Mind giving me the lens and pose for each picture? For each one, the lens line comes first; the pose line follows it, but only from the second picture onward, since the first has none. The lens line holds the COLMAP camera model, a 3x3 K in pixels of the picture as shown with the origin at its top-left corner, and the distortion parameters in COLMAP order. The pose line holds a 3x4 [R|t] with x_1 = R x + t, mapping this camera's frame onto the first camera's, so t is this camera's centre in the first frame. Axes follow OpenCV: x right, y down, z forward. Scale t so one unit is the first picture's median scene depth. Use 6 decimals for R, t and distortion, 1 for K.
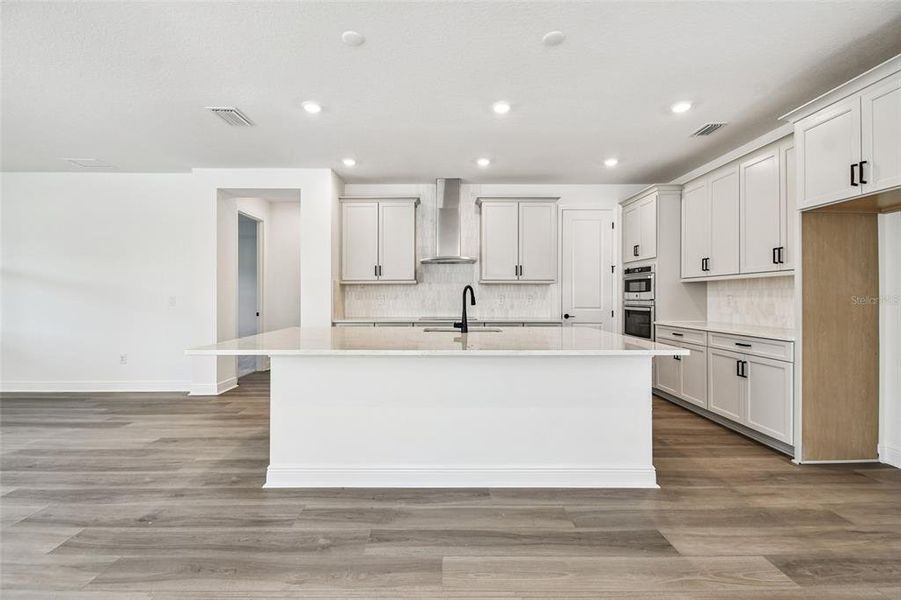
lens RADIAL K [[392.5, 0, 446.4], [0, 392.5, 295.8], [0, 0, 1]] dist [0.014458, -0.004480]
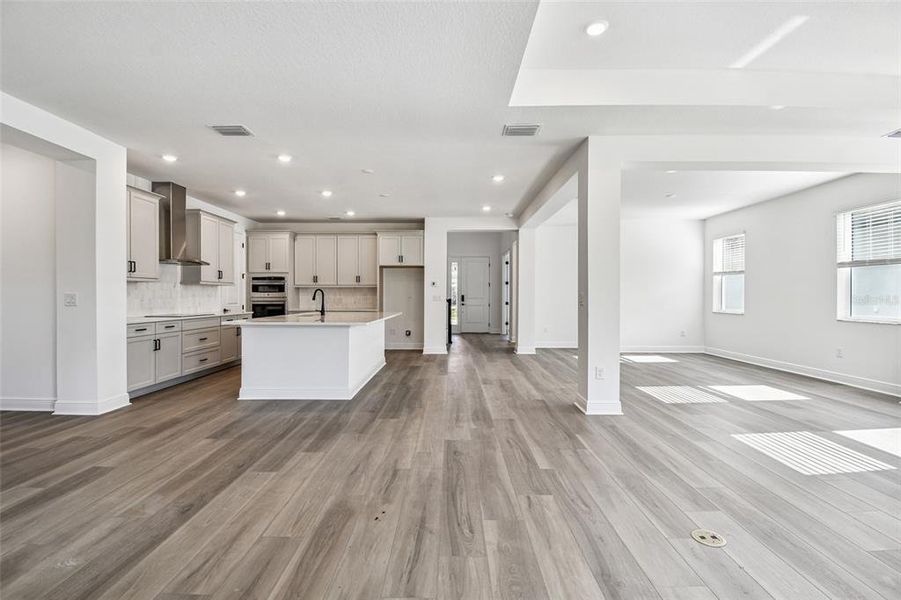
lens RADIAL K [[410.5, 0, 448.1], [0, 410.5, 296.8], [0, 0, 1]] dist [0.014479, -0.004592]
pose [[0.009265, -0.000859, 0.999957, -1.430420], [0.001326, 0.999999, 0.000846, 0.008438], [-0.999956, 0.001318, 0.009266, 0.329224]]
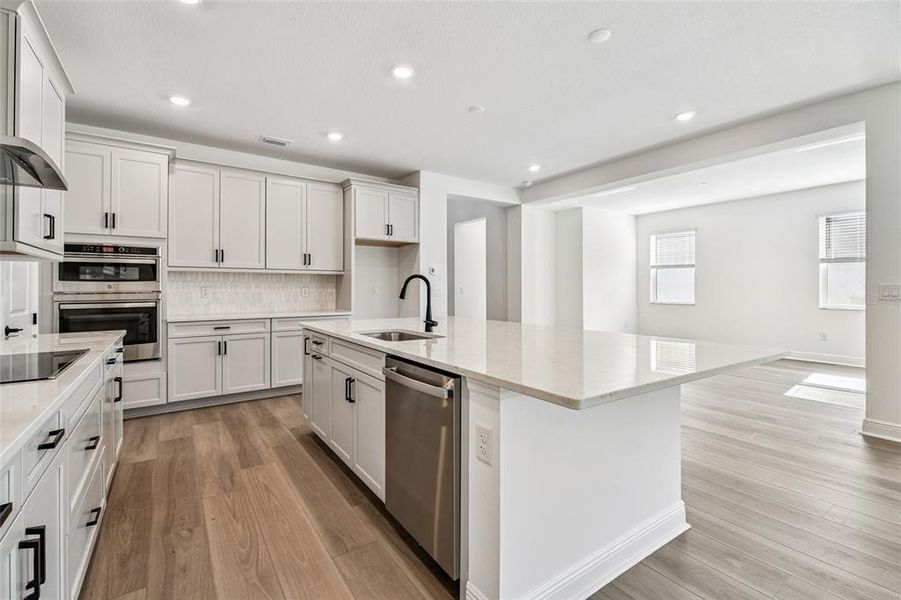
lens RADIAL K [[410.5, 0, 459.0], [0, 410.5, 279.5], [0, 0, 1]] dist [0.014479, -0.004592]
pose [[-0.579505, 0.017790, 0.814775, -0.548219], [0.003805, 0.999810, -0.019123, 0.003208], [-0.814960, -0.007982, -0.579462, 1.145020]]
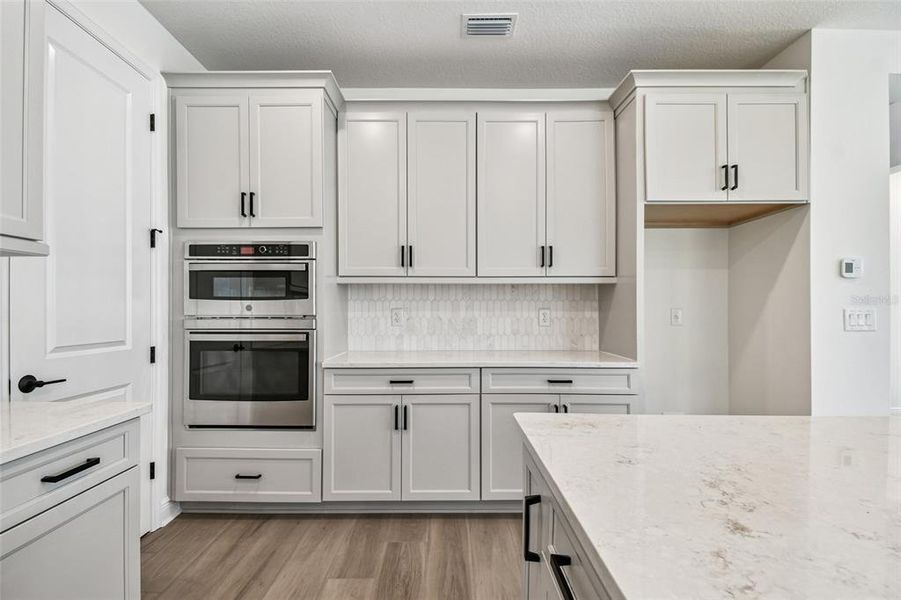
lens RADIAL K [[418.3, 0, 444.5], [0, 418.3, 306.1], [0, 0, 1]] dist [0.011593, 0.000859]
pose [[0.000408, 0.011657, 0.999932, 0.029437], [0.002157, 0.999930, -0.011658, 0.003586], [-0.999998, 0.002161, 0.000383, 0.972657]]
